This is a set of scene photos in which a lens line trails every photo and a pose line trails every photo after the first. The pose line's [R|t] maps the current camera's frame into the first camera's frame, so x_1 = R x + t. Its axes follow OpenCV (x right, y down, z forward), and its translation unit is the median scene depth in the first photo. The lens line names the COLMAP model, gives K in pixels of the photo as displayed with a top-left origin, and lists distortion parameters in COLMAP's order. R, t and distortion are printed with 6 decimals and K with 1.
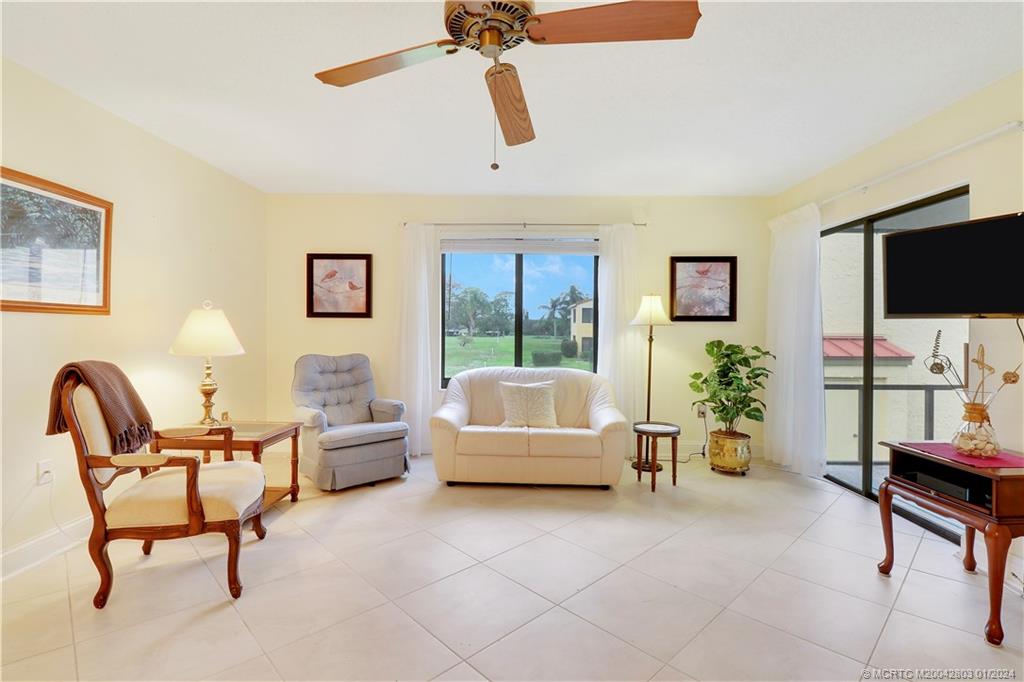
lens RADIAL K [[488.7, 0, 515.2], [0, 488.7, 335.5], [0, 0, 1]] dist [-0.001473, -0.011453]
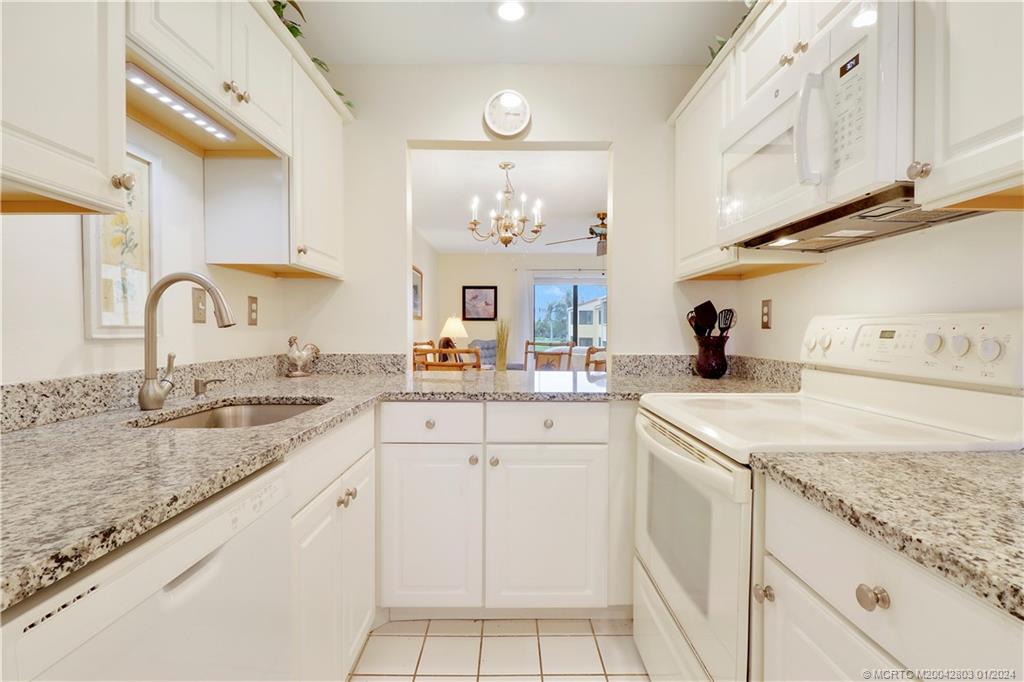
lens RADIAL K [[488.7, 0, 509.3], [0, 488.7, 342.2], [0, 0, 1]] dist [-0.001473, -0.011453]
pose [[0.999957, -0.005068, 0.007829, -0.293196], [0.004987, 0.999934, 0.010380, 0.028846], [-0.007881, -0.010341, 0.999915, -0.943224]]
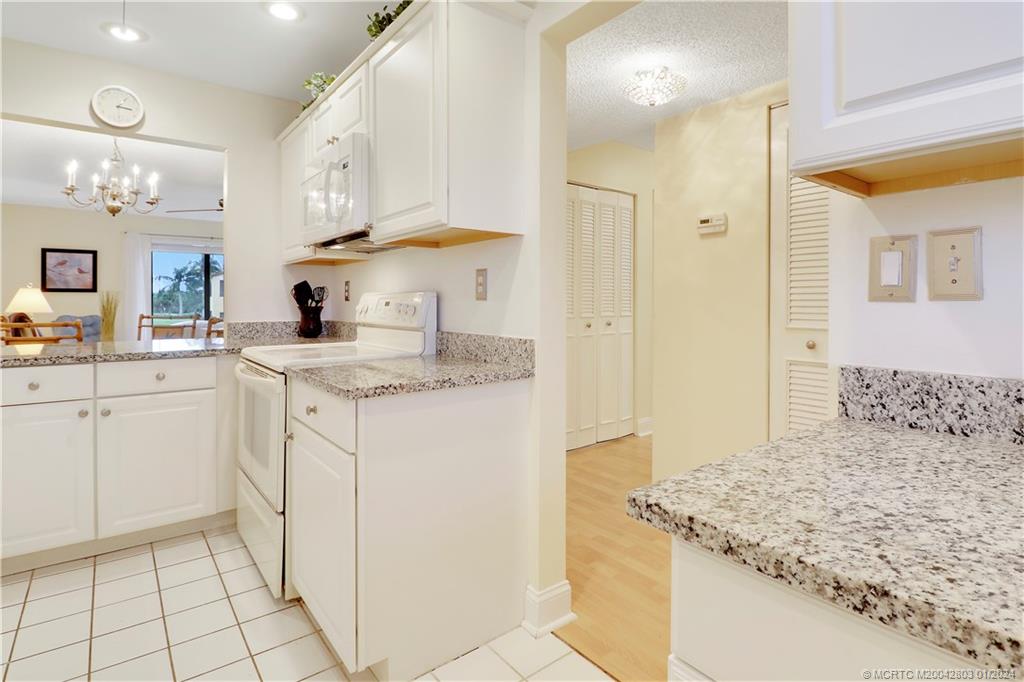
lens RADIAL K [[514.6, 0, 535.8], [0, 514.6, 302.0], [0, 0, 1]] dist [-0.010383, -0.006830]
pose [[0.764510, -0.006788, 0.644577, -0.301969], [0.016458, 0.999824, -0.008991, 0.034905], [-0.644402, 0.017482, 0.764487, -1.226240]]
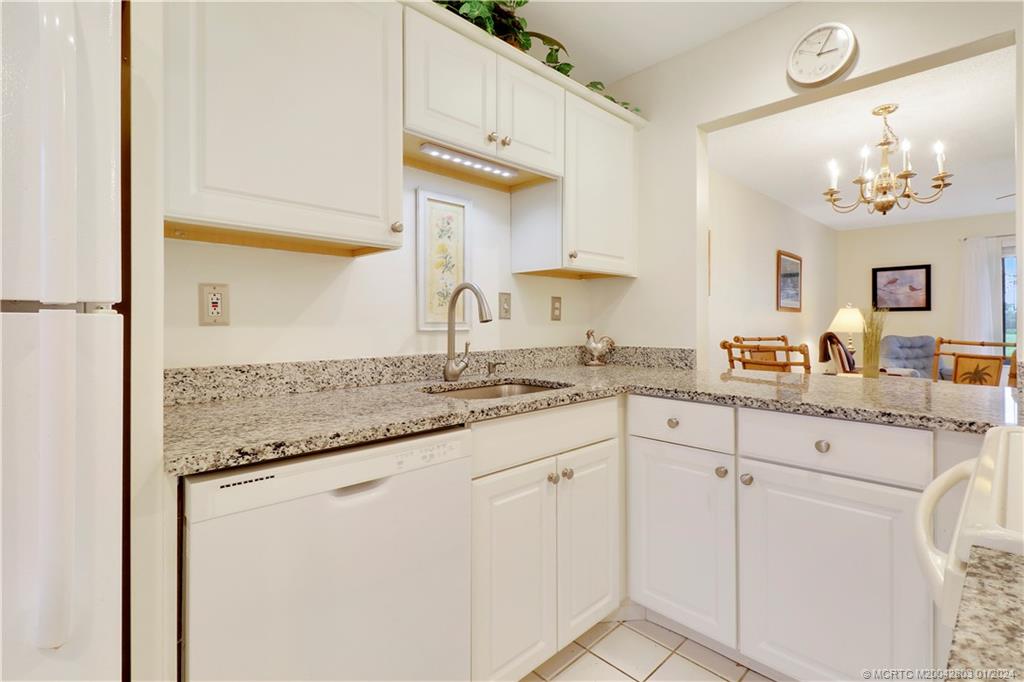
lens RADIAL K [[472.8, 0, 511.0], [0, 472.8, 322.8], [0, 0, 1]] dist [0.021049, -0.003337]
pose [[0.695878, -0.011338, -0.718071, -0.164737], [-0.002497, 0.999831, -0.018207, 0.029021], [0.718156, 0.014463, 0.695732, -0.884827]]
